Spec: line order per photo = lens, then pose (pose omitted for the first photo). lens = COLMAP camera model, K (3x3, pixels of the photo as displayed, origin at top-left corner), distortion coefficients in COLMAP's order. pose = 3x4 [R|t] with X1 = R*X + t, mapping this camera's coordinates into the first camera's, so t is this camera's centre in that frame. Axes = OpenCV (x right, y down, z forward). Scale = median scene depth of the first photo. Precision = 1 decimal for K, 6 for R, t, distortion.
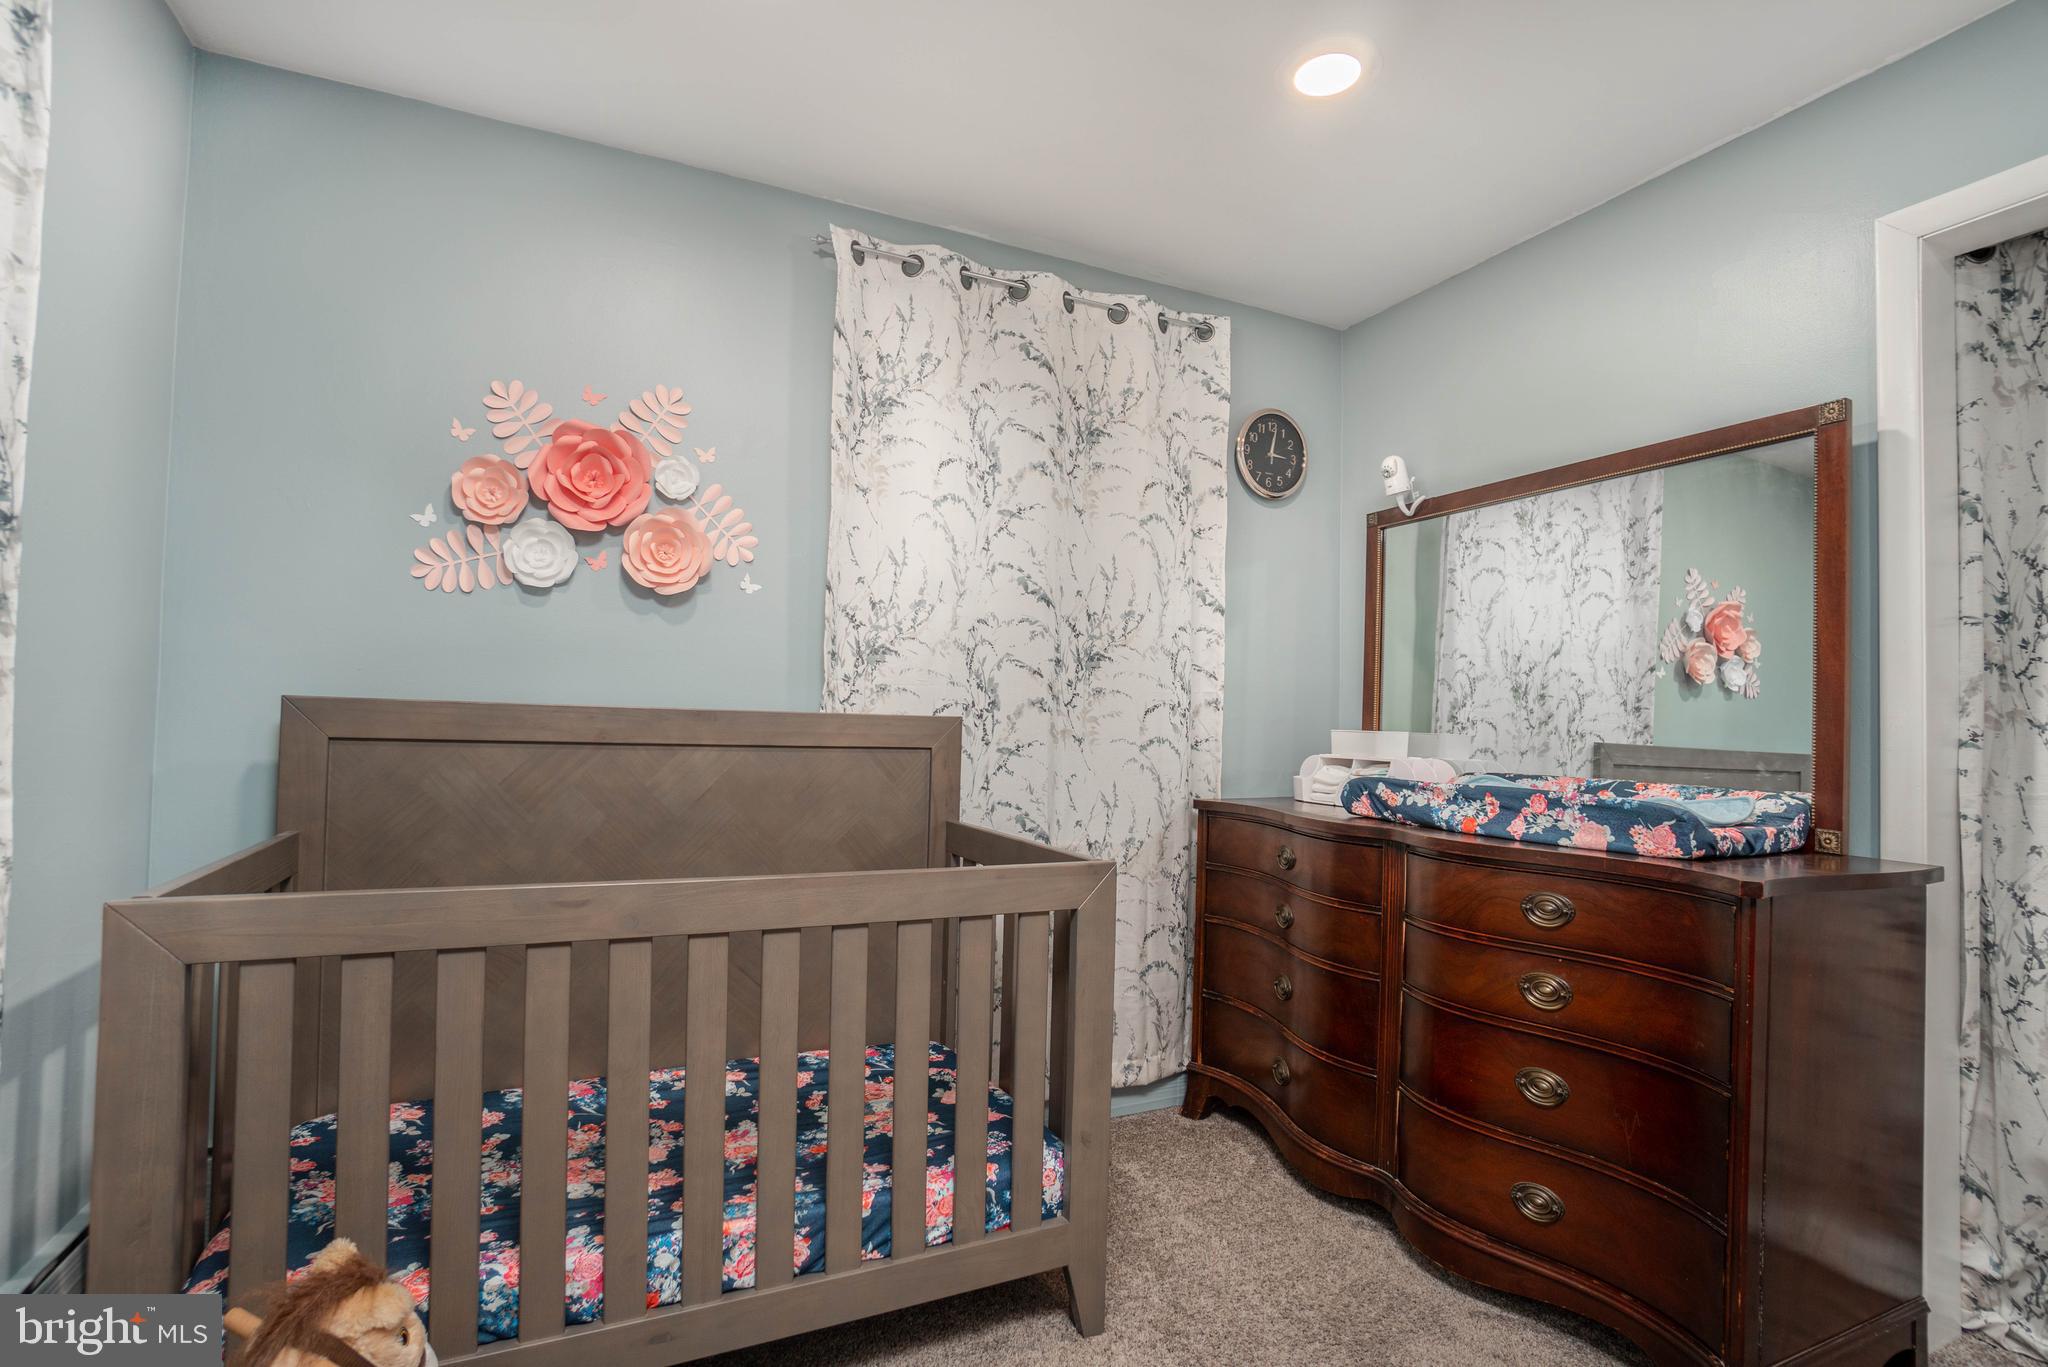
lens RADIAL K [[952.5, 0, 1026.5], [0, 952.5, 692.9], [0, 0, 1]] dist [-0.051543, 0.018424]
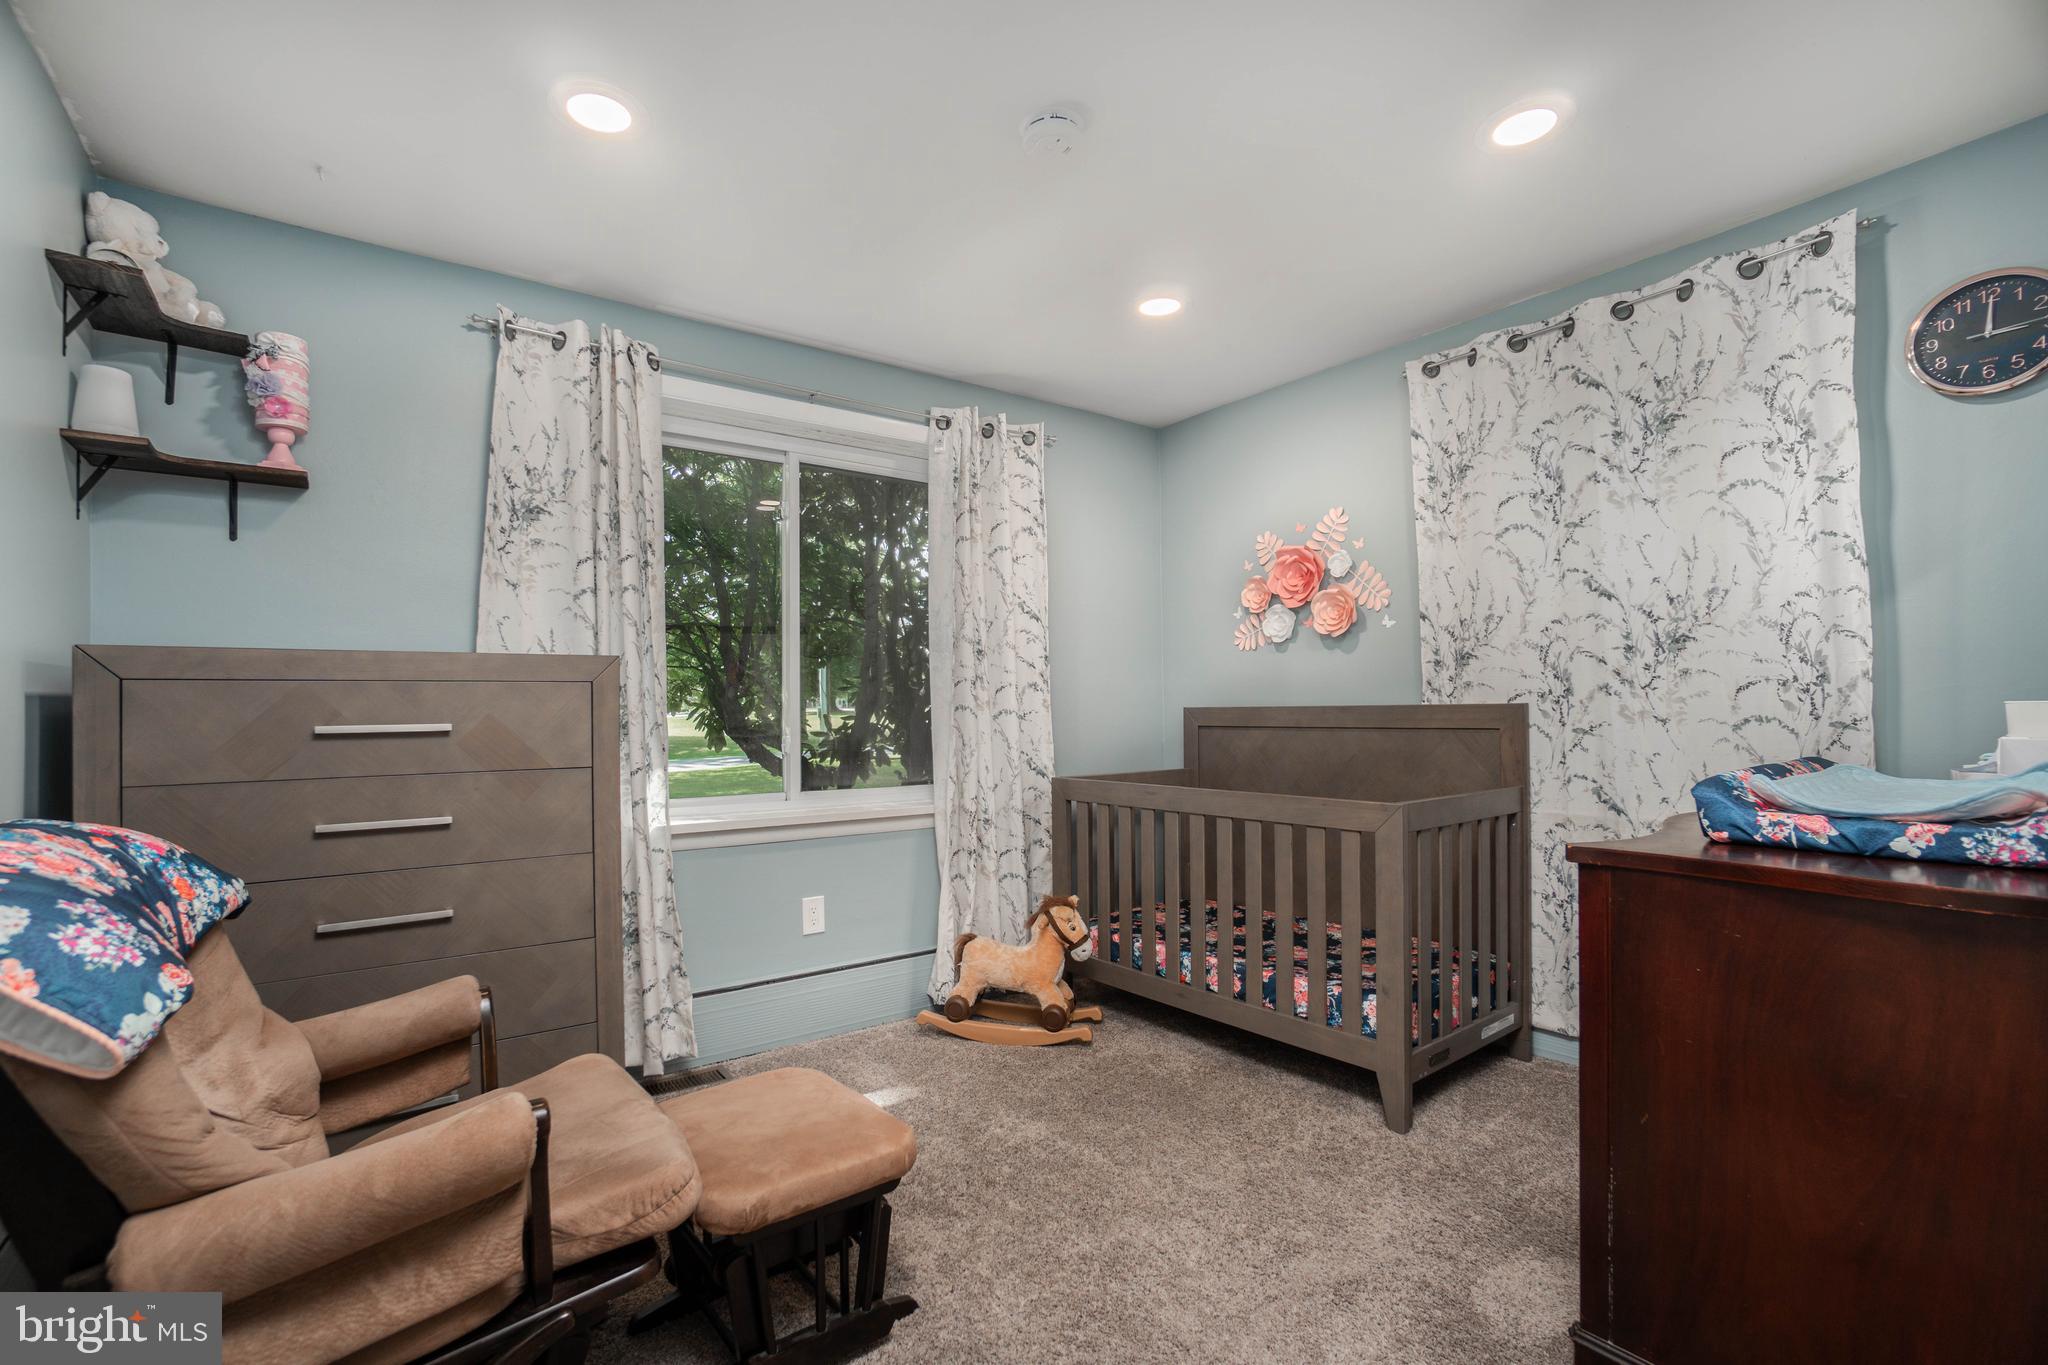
lens RADIAL K [[952.5, 0, 1039.6], [0, 952.5, 694.0], [0, 0, 1]] dist [-0.051543, 0.018424]
pose [[0.205863, -0.046367, -0.977482, 0.960310], [0.046730, 0.998203, -0.037508, 0.028398], [0.977465, -0.037956, 0.207659, 0.128803]]
